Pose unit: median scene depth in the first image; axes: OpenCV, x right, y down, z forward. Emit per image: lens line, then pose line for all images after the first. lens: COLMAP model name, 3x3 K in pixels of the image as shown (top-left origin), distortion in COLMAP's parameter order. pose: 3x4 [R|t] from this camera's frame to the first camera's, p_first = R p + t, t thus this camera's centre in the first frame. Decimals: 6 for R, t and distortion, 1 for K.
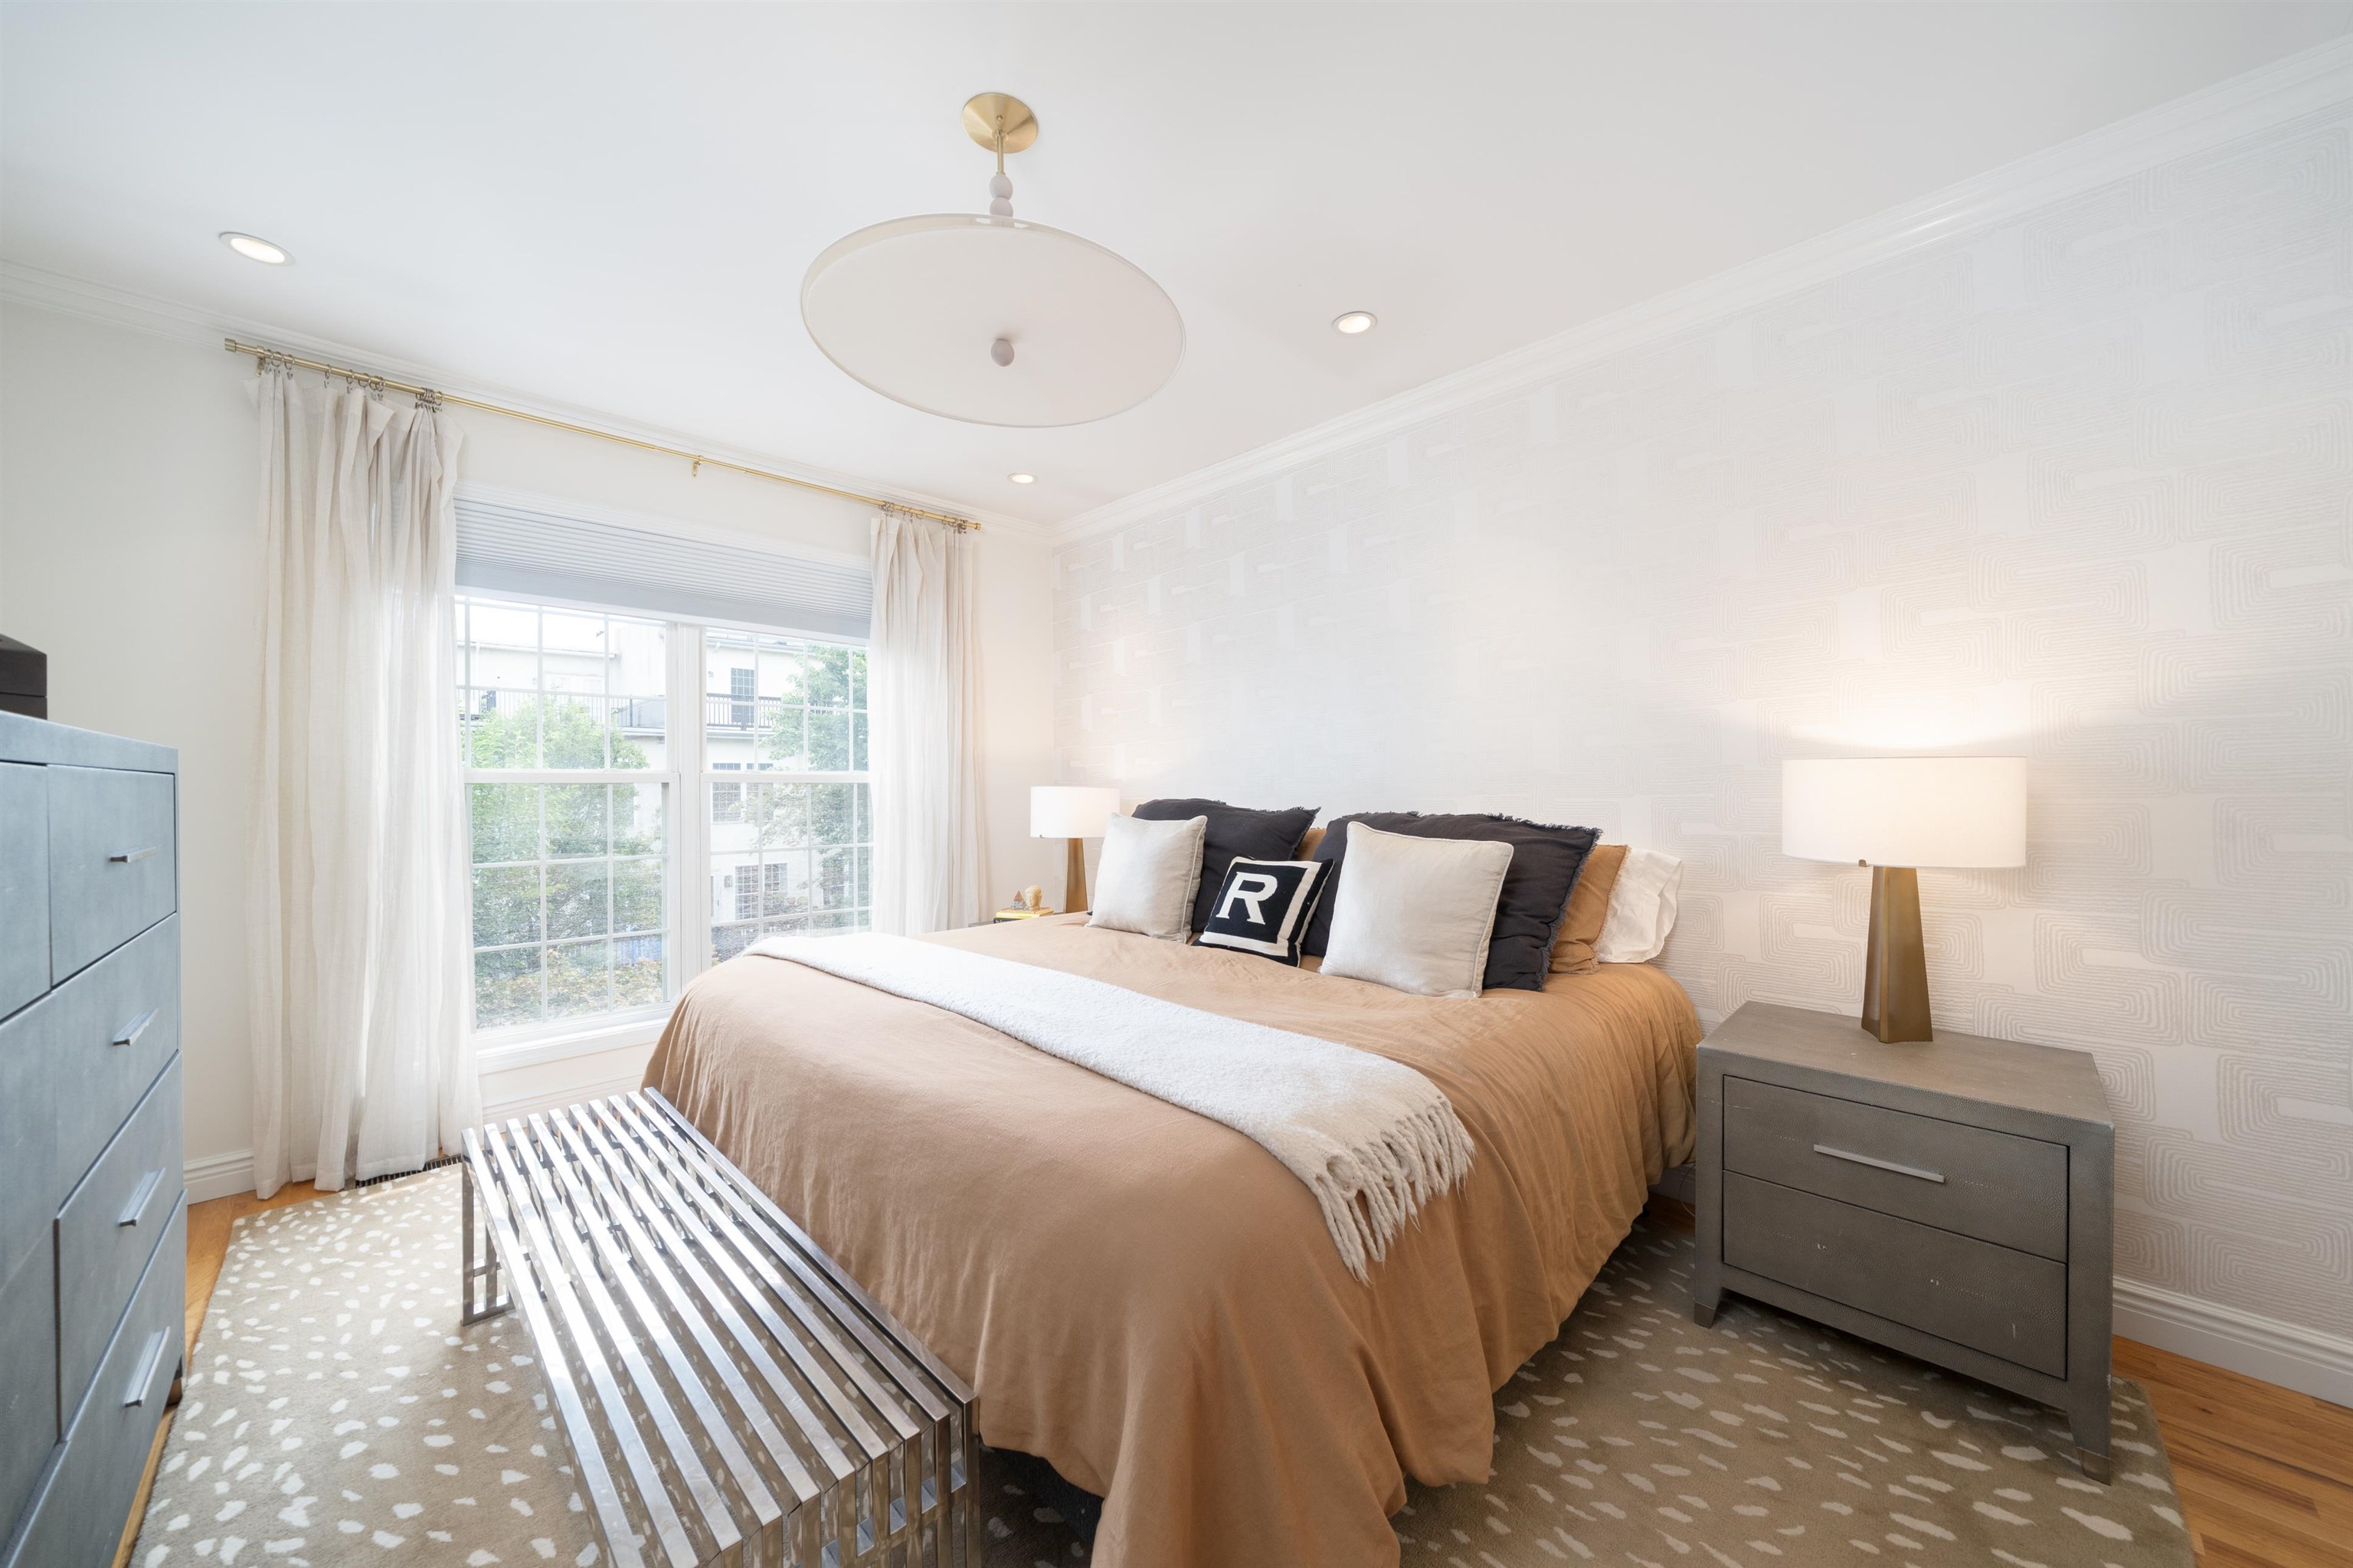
lens RADIAL K [[855.5, 0, 1176.5], [0, 855.5, 784.0], [0, 0, 1]] dist [-0.005064, -0.000468]
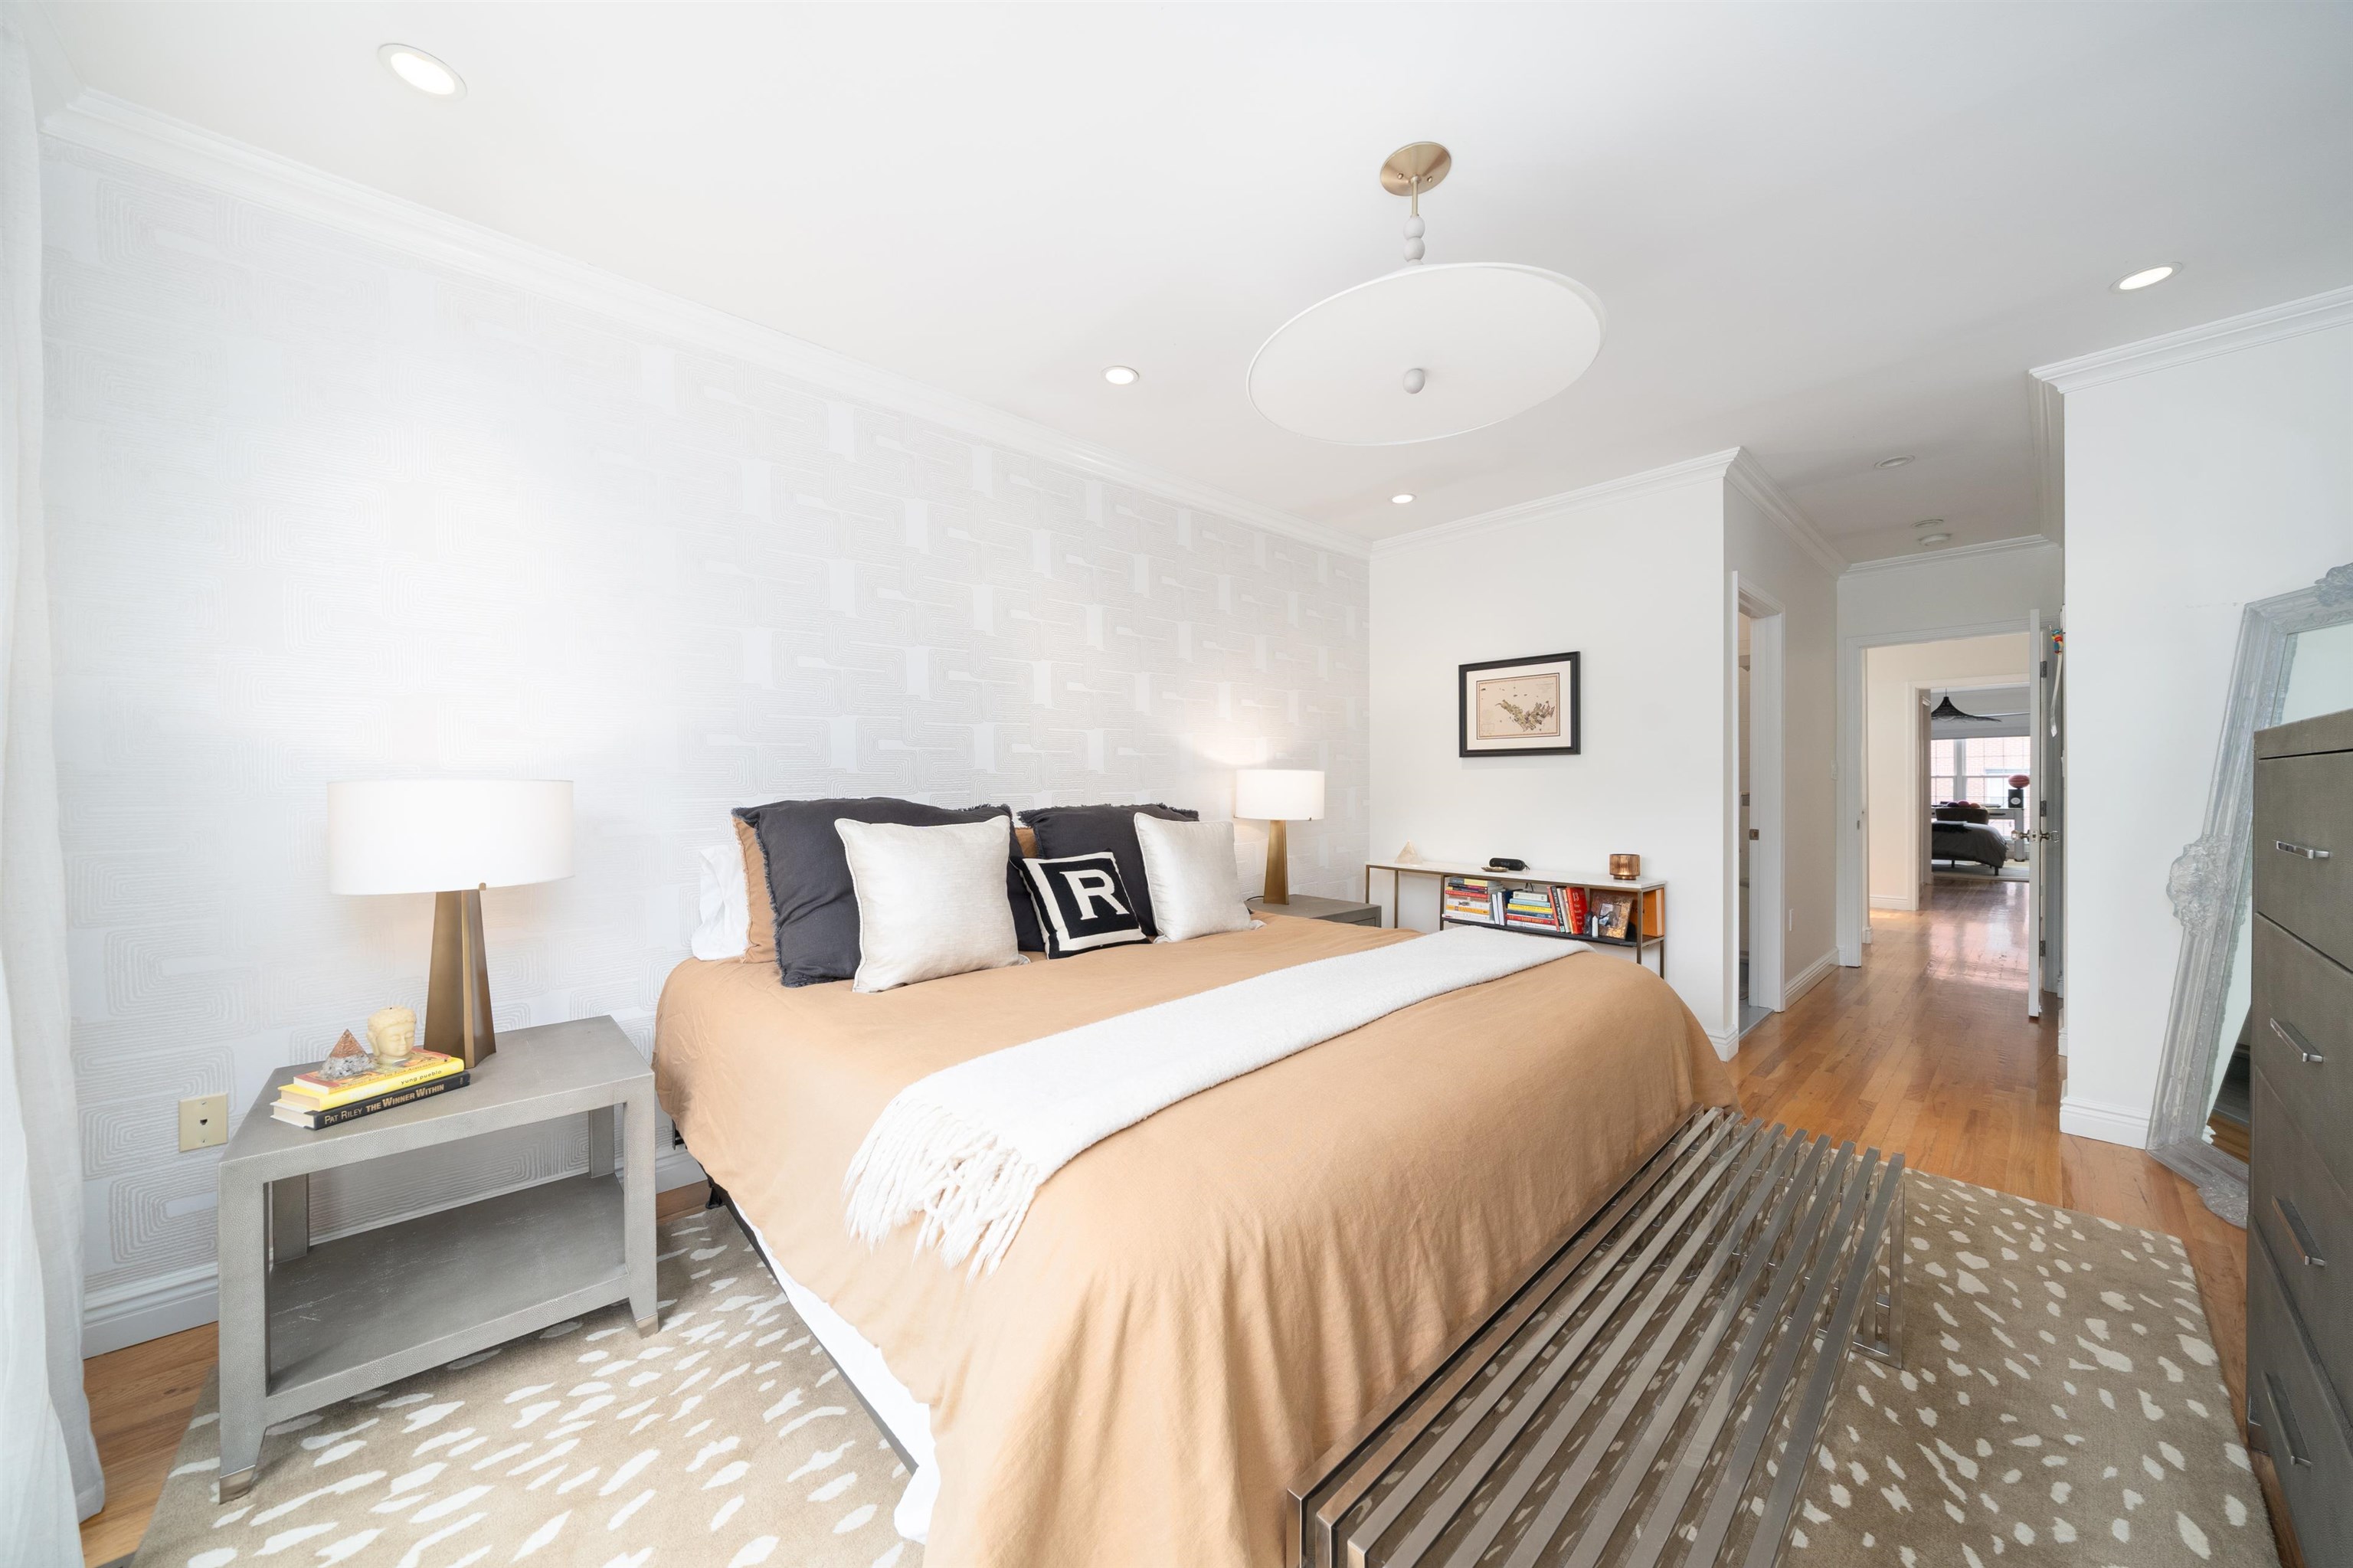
lens RADIAL K [[816.2, 0, 1184.3], [0, 816.2, 787.0], [0, 0, 1]] dist [-0.005441, -0.000172]
pose [[0.068948, 0.010136, 0.997569, -0.867395], [0.021067, 0.999711, -0.011614, 0.023250], [-0.997398, 0.021817, 0.068715, 0.848456]]
